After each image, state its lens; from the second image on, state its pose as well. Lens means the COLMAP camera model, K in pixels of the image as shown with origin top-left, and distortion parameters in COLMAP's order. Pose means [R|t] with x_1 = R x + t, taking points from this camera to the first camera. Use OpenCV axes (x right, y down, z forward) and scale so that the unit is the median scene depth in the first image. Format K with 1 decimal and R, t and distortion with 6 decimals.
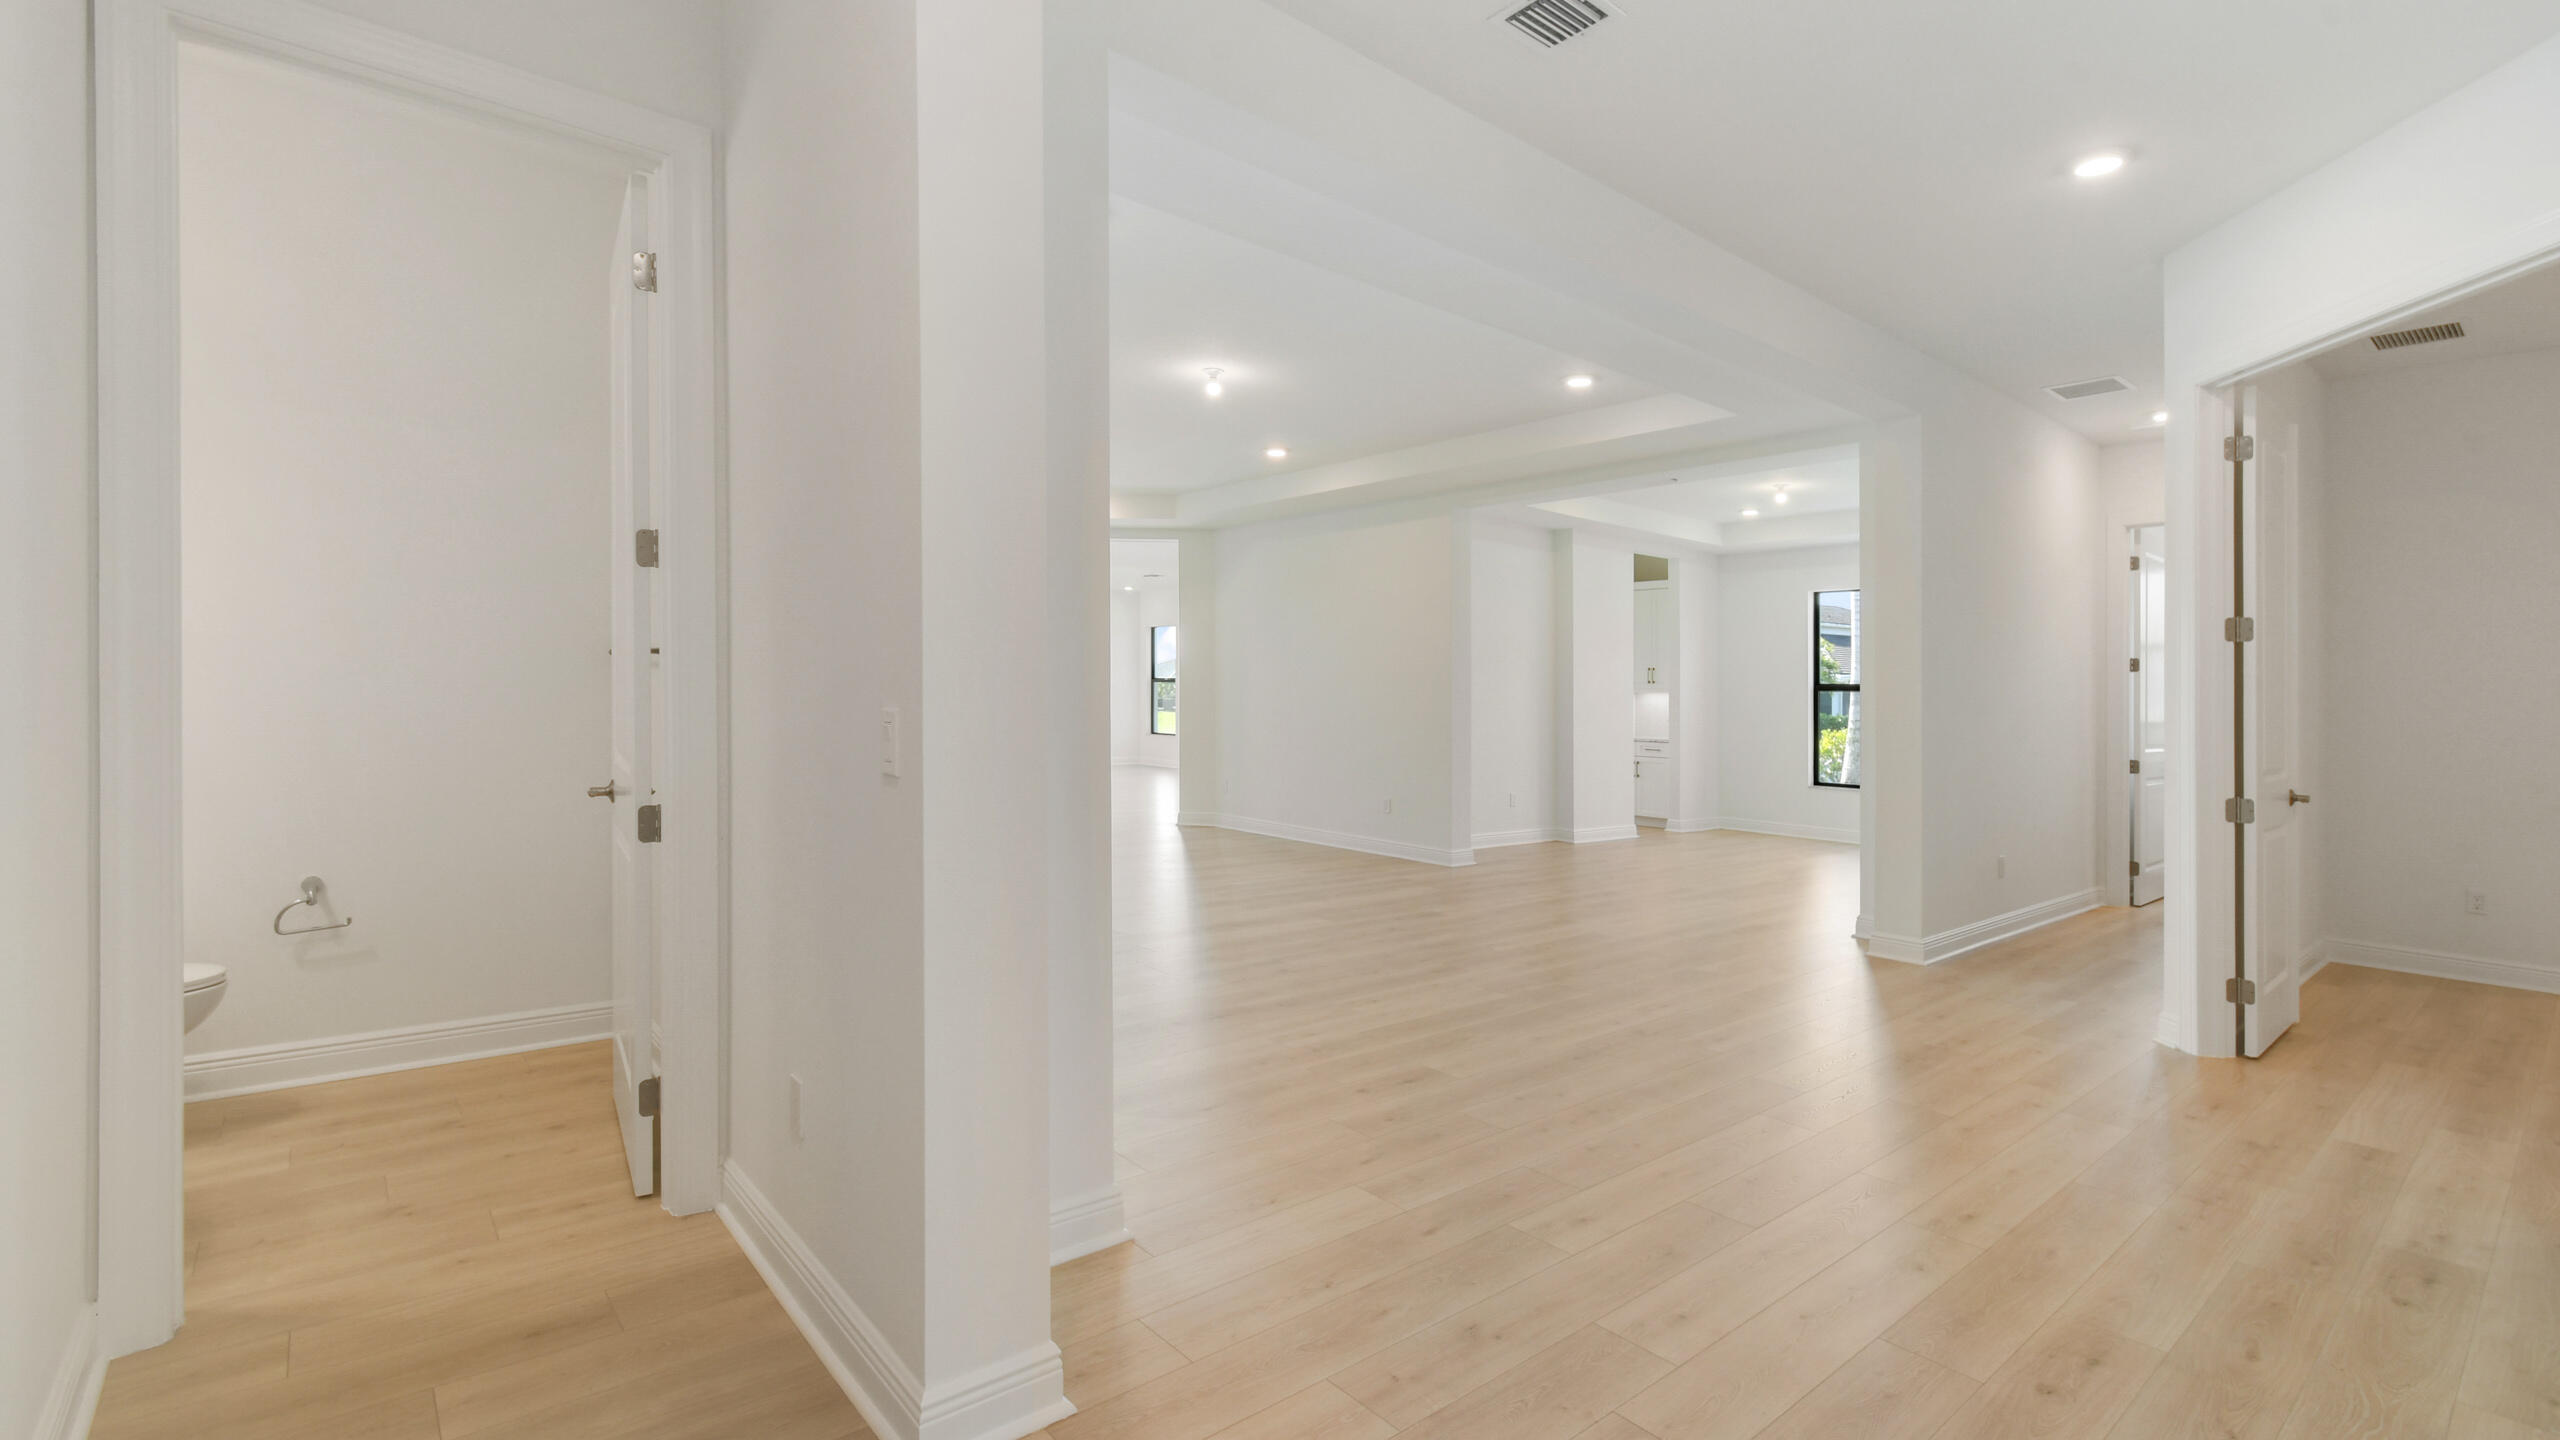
lens RADIAL K [[1146.3, 0, 1277.0], [0, 1146.3, 674.0], [0, 0, 1]] dist [0.002413, 0.001339]
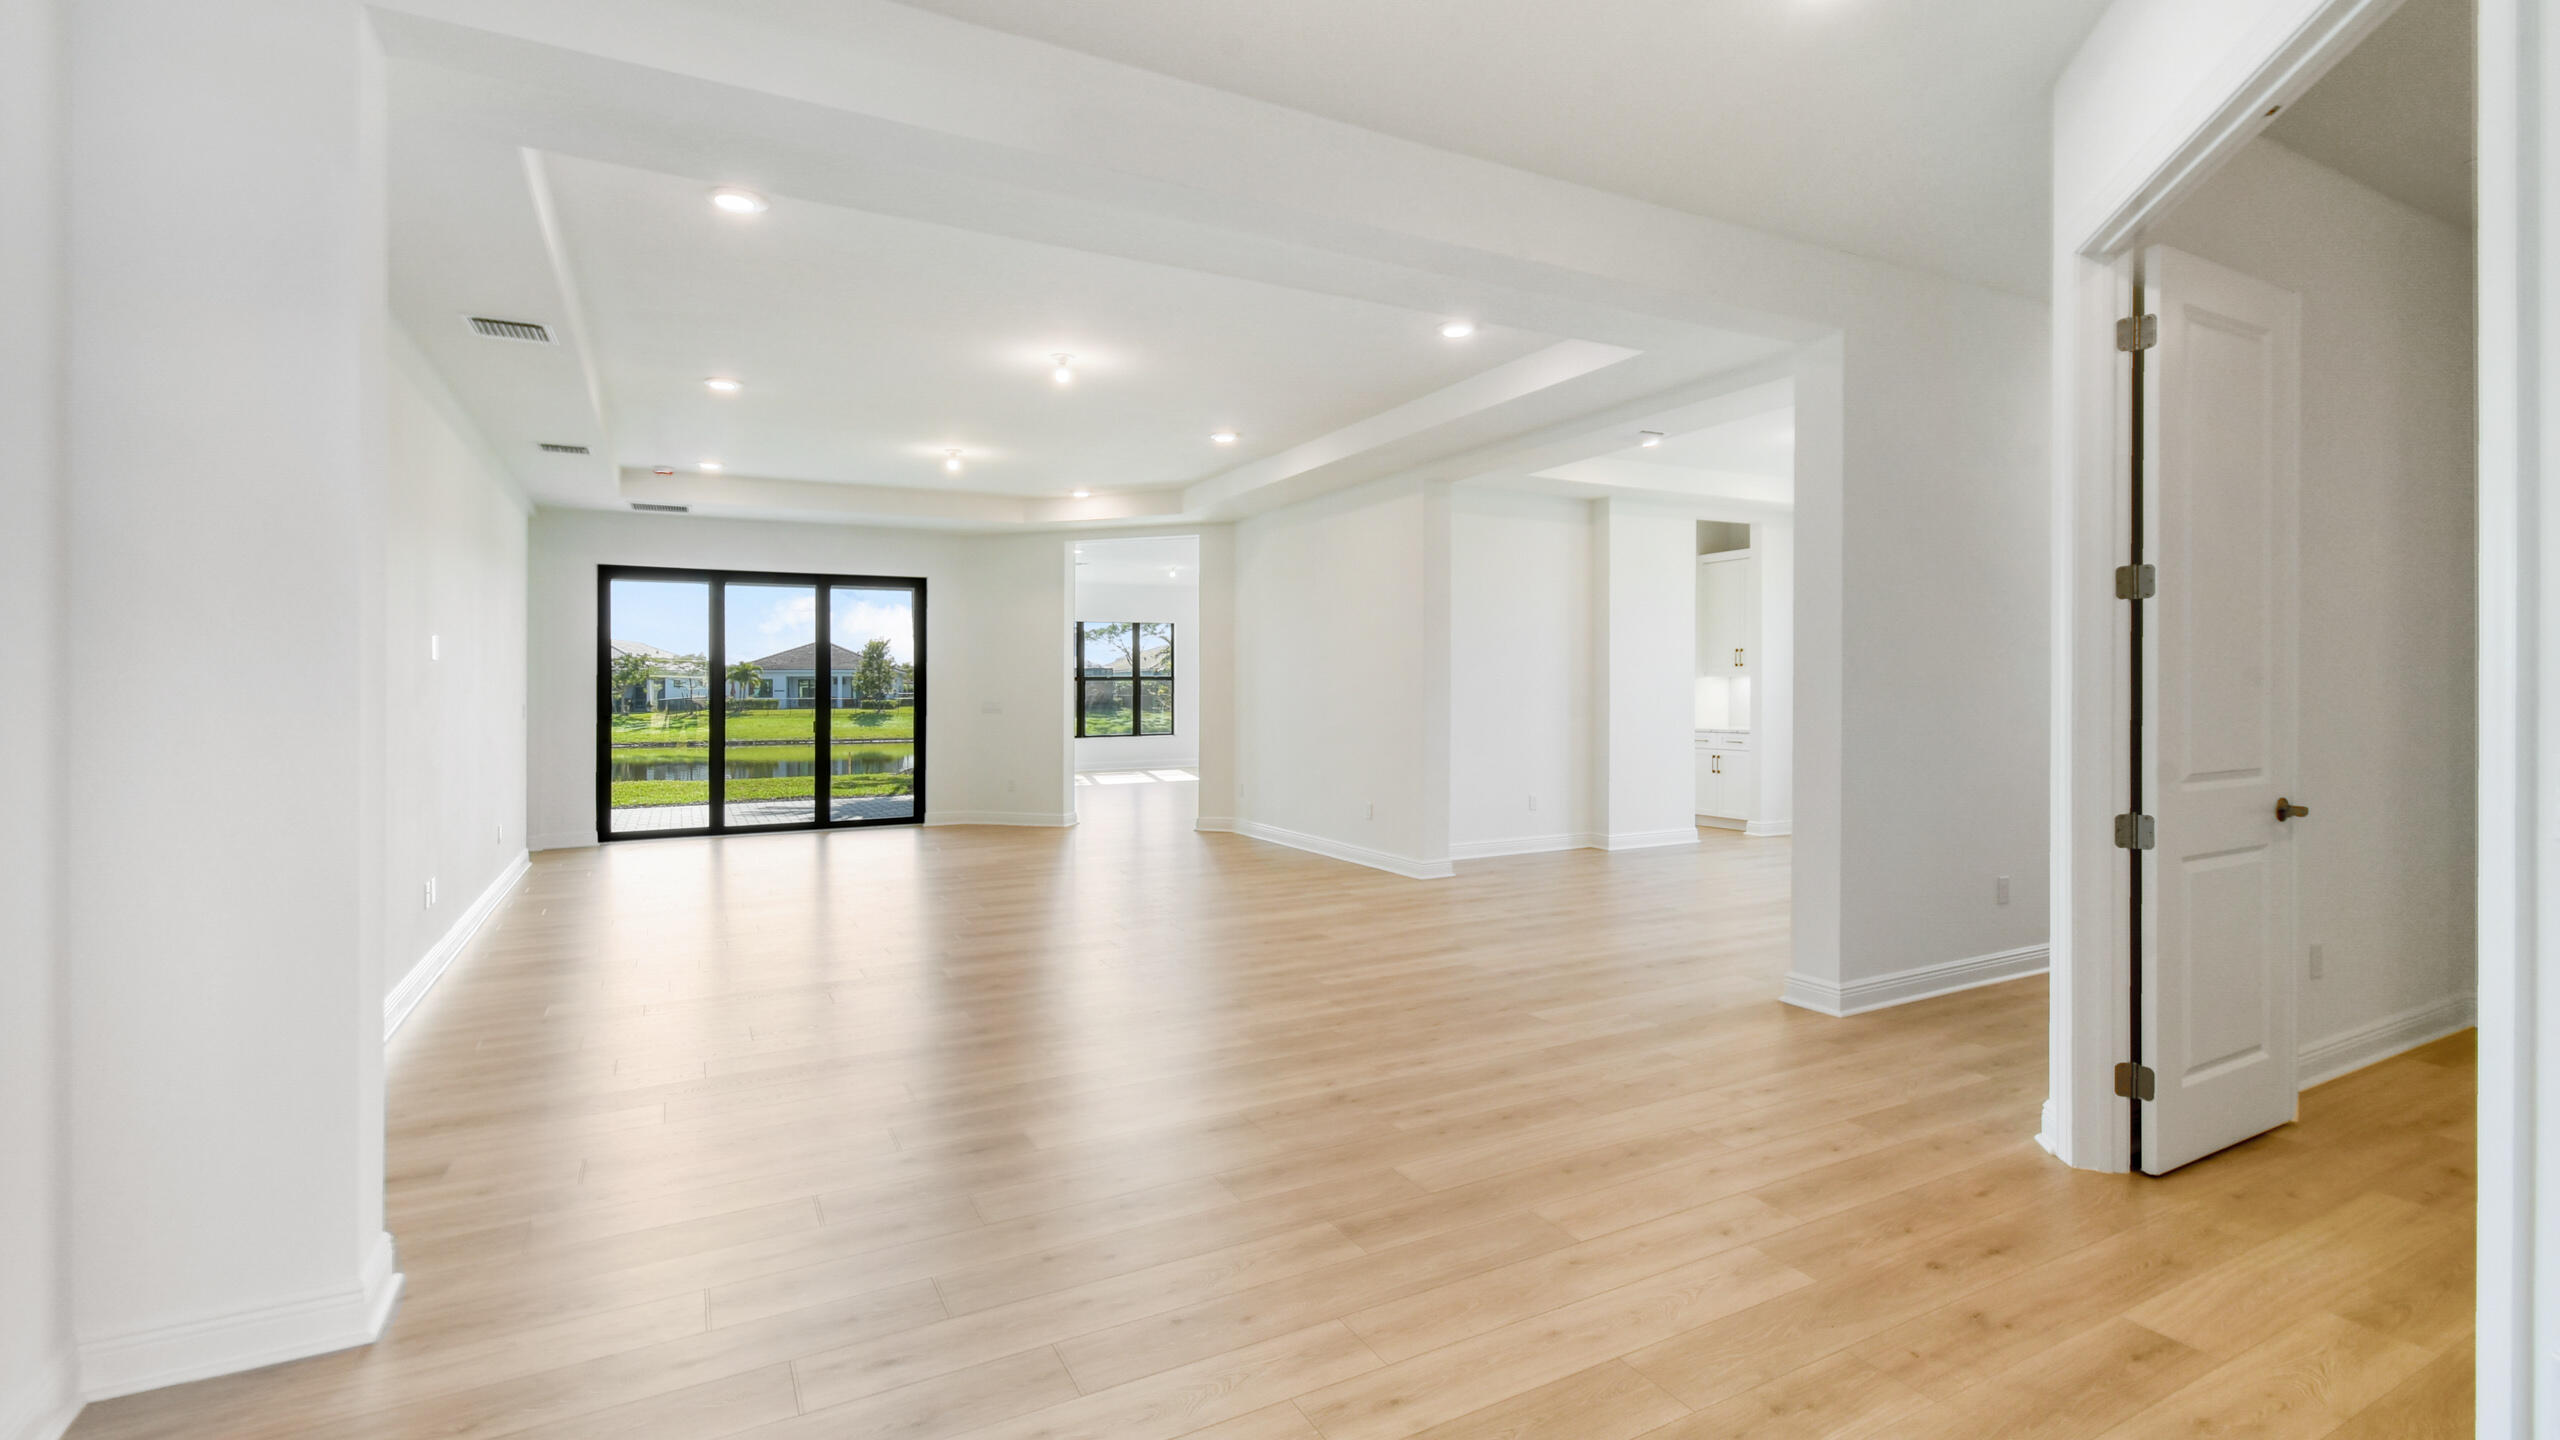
lens RADIAL K [[1146.3, 0, 1251.8], [0, 1146.3, 673.2], [0, 0, 1]] dist [0.002413, 0.001339]
pose [[0.975679, -0.032448, -0.216787, 0.289741], [0.033496, 0.999438, 0.001158, -0.000318], [0.216628, -0.008391, 0.976218, 0.110219]]
